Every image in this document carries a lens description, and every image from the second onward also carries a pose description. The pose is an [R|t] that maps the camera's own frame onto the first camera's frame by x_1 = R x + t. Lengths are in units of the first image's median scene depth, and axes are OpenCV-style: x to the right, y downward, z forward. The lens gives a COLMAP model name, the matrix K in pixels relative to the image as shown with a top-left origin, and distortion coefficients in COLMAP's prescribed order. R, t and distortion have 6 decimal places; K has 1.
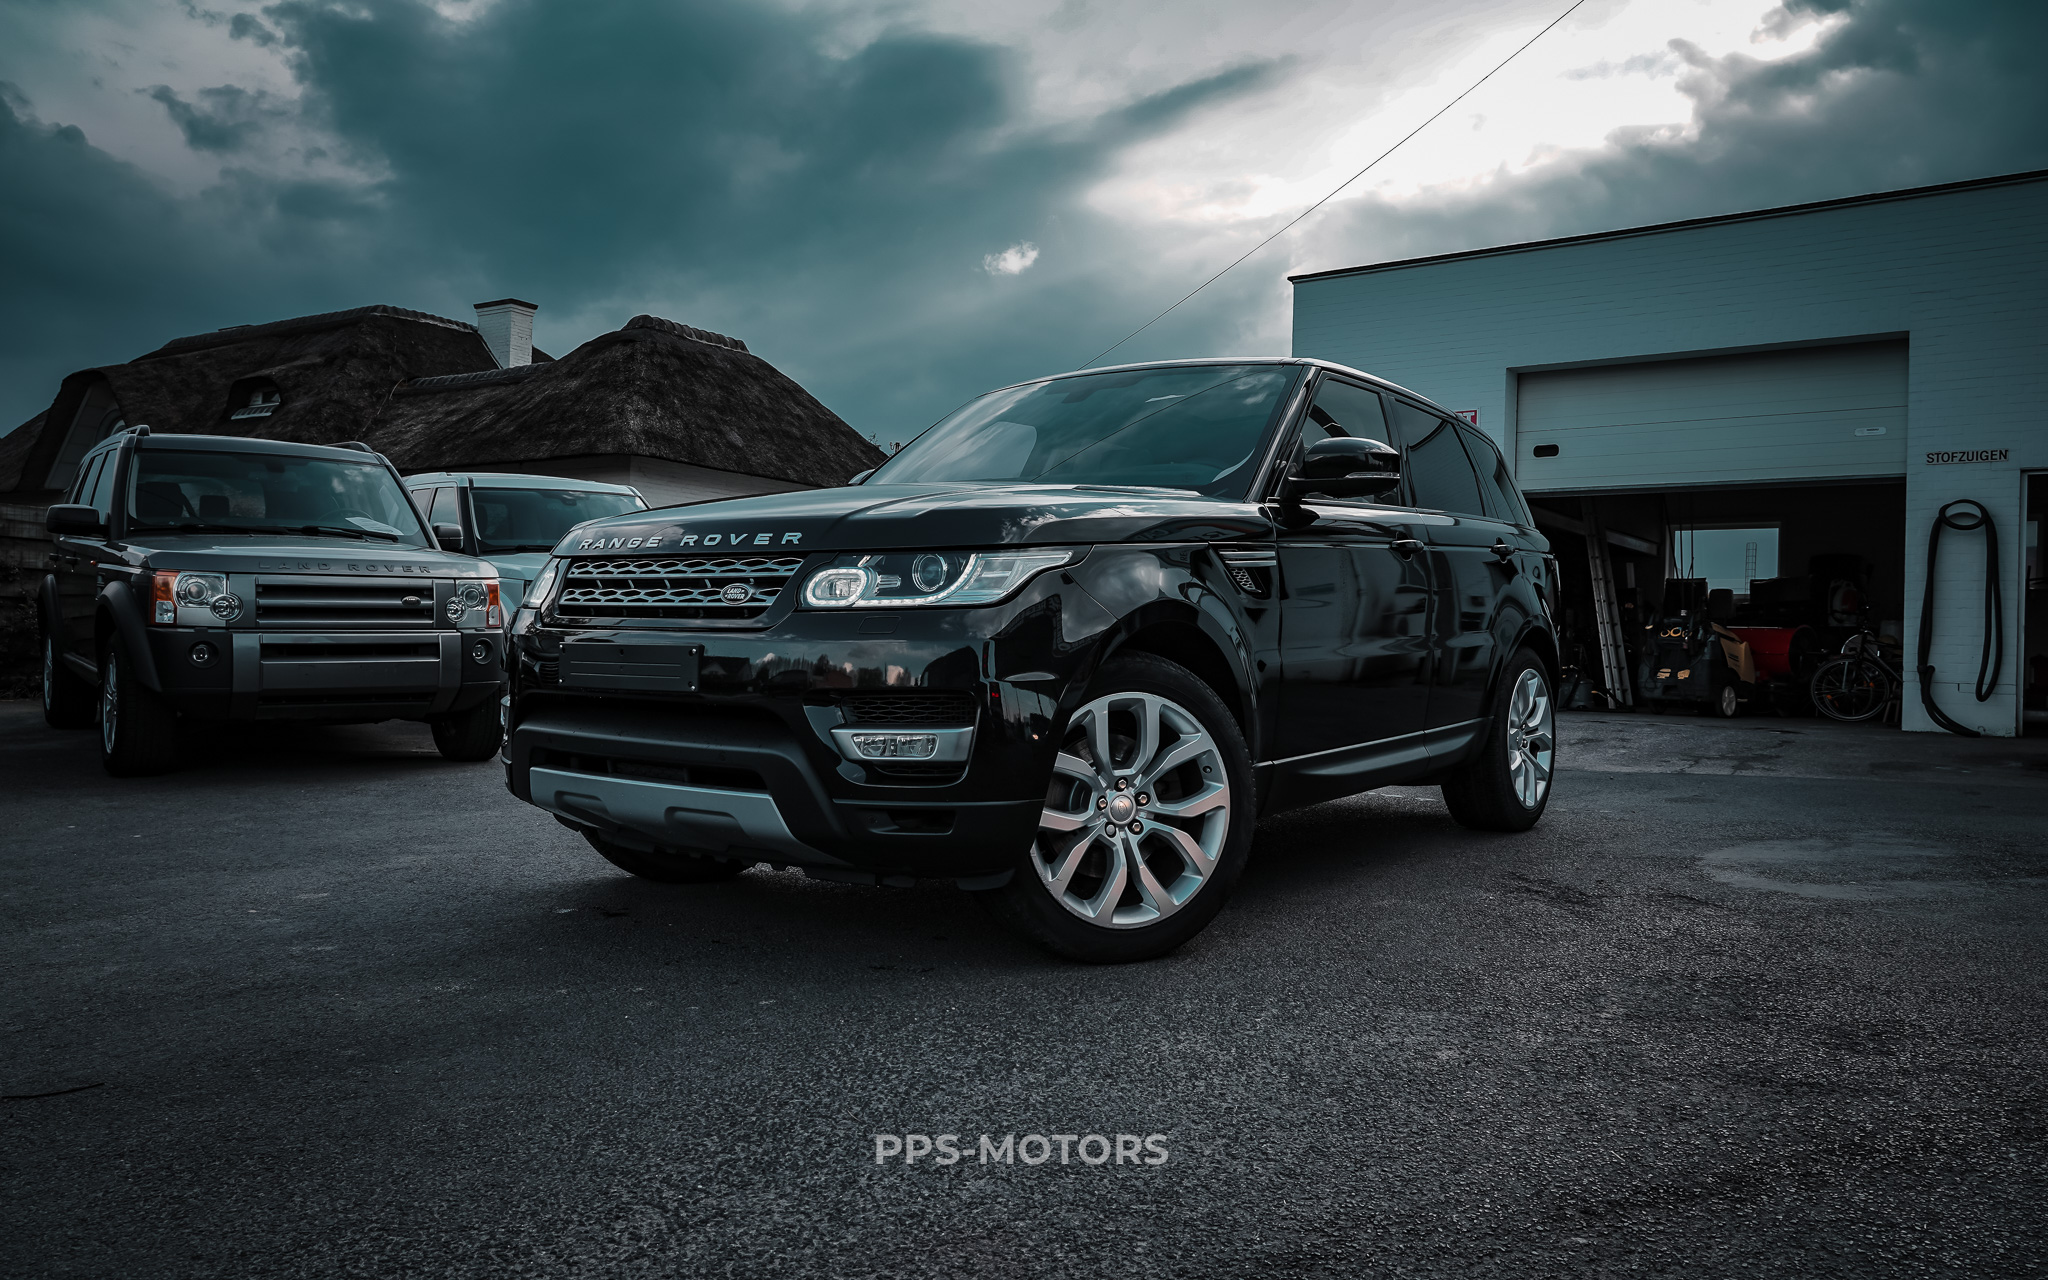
lens RADIAL K [[1495.6, 0, 1024.0], [0, 1495.6, 640.0], [0, 0, 1]] dist [-0.004489, 0.004858]
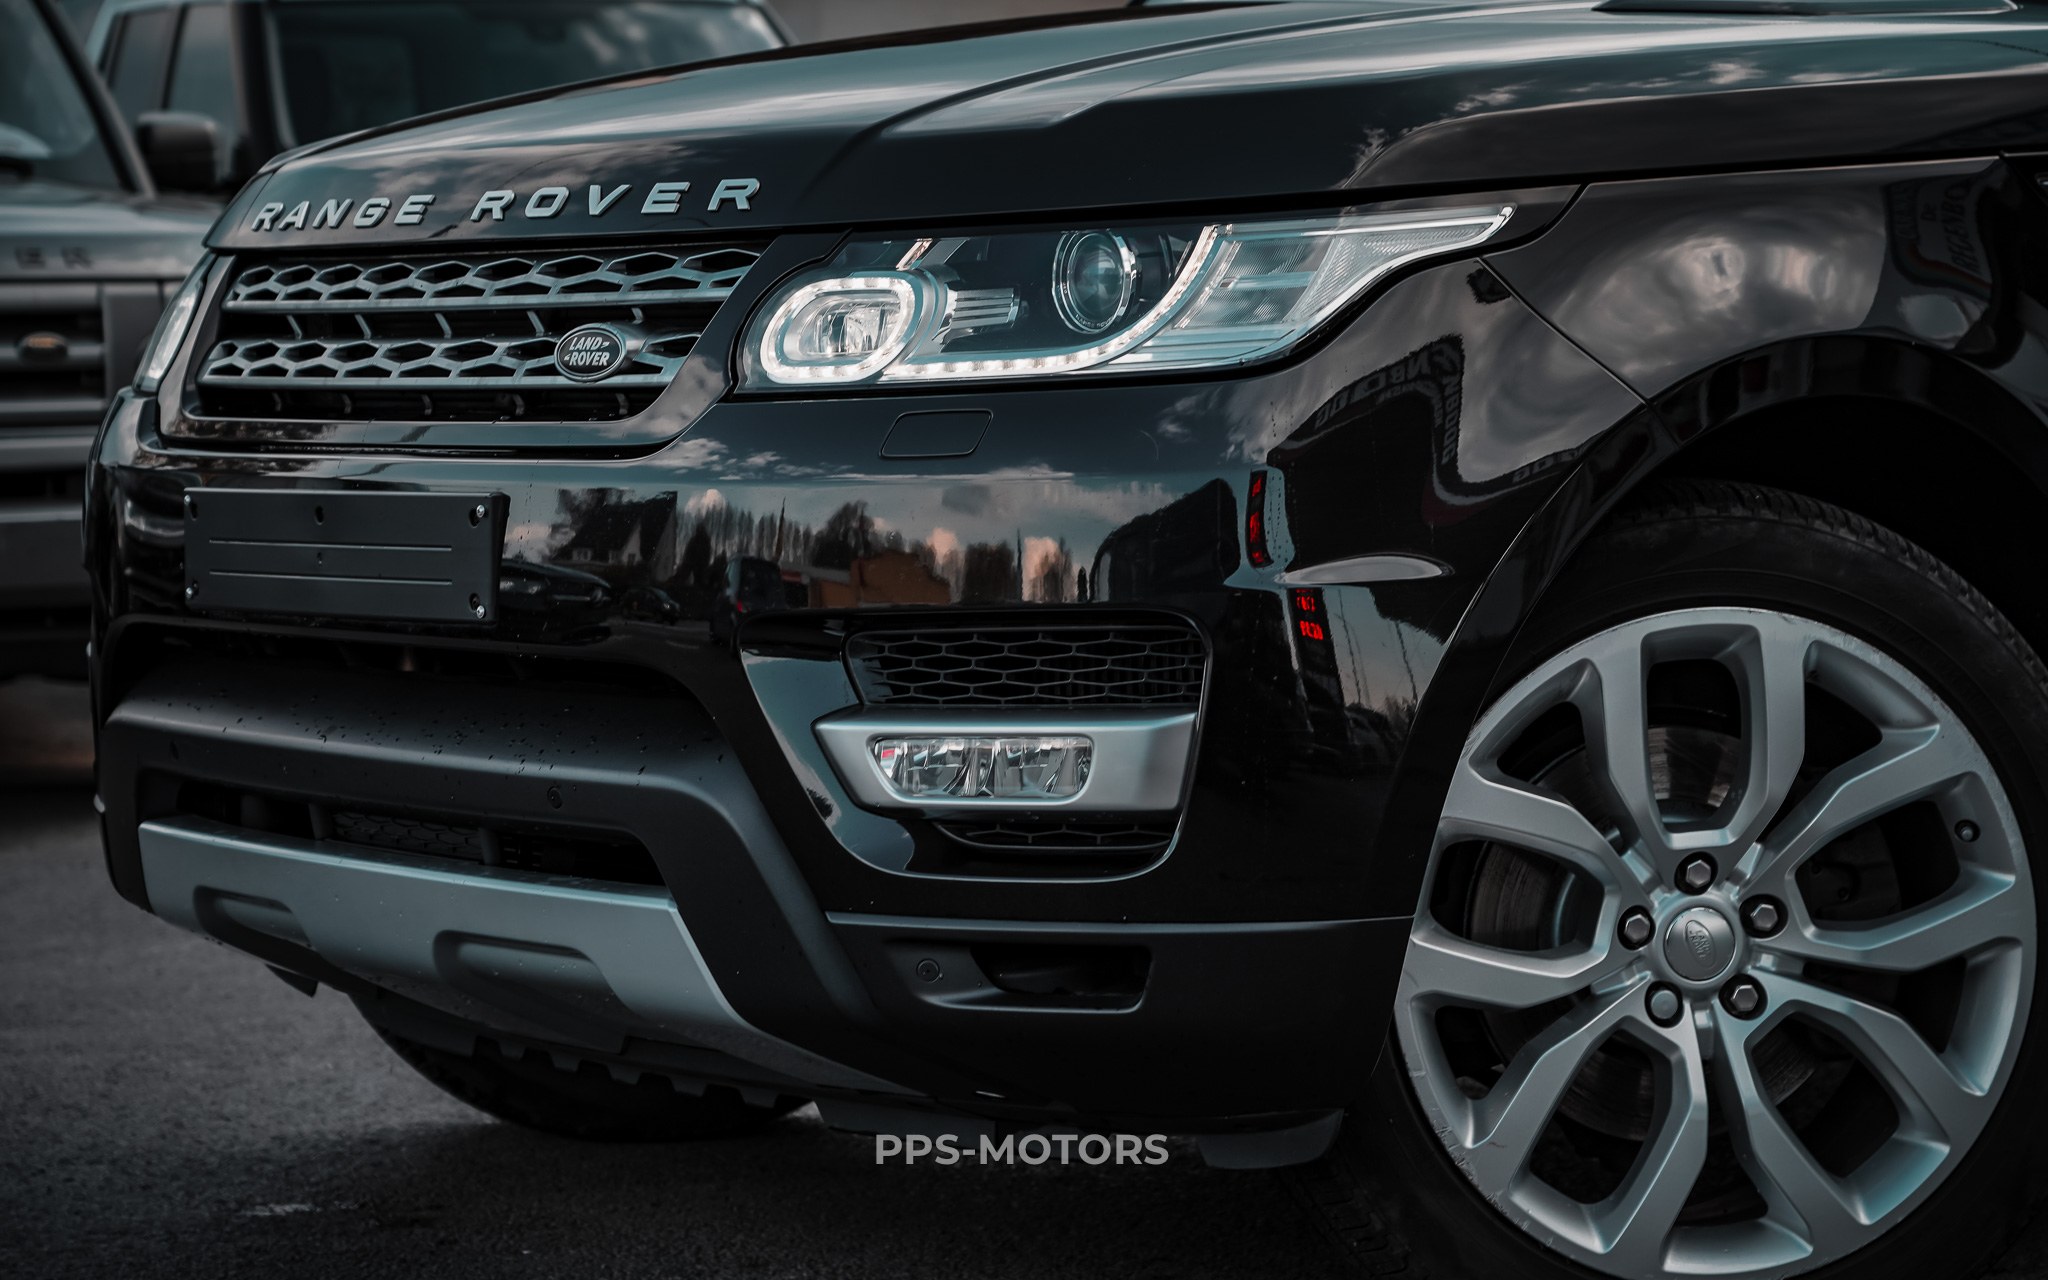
lens RADIAL K [[4837.4, 0, 1024.0], [0, 4837.4, 640.0], [0, 0, 1]] dist [-0.011554, 0.205852]
pose [[0.968751, -0.008378, -0.247894, 0.196790], [0.021251, 0.998558, 0.049300, -0.016093], [0.247123, -0.053028, 0.967532, -0.119033]]
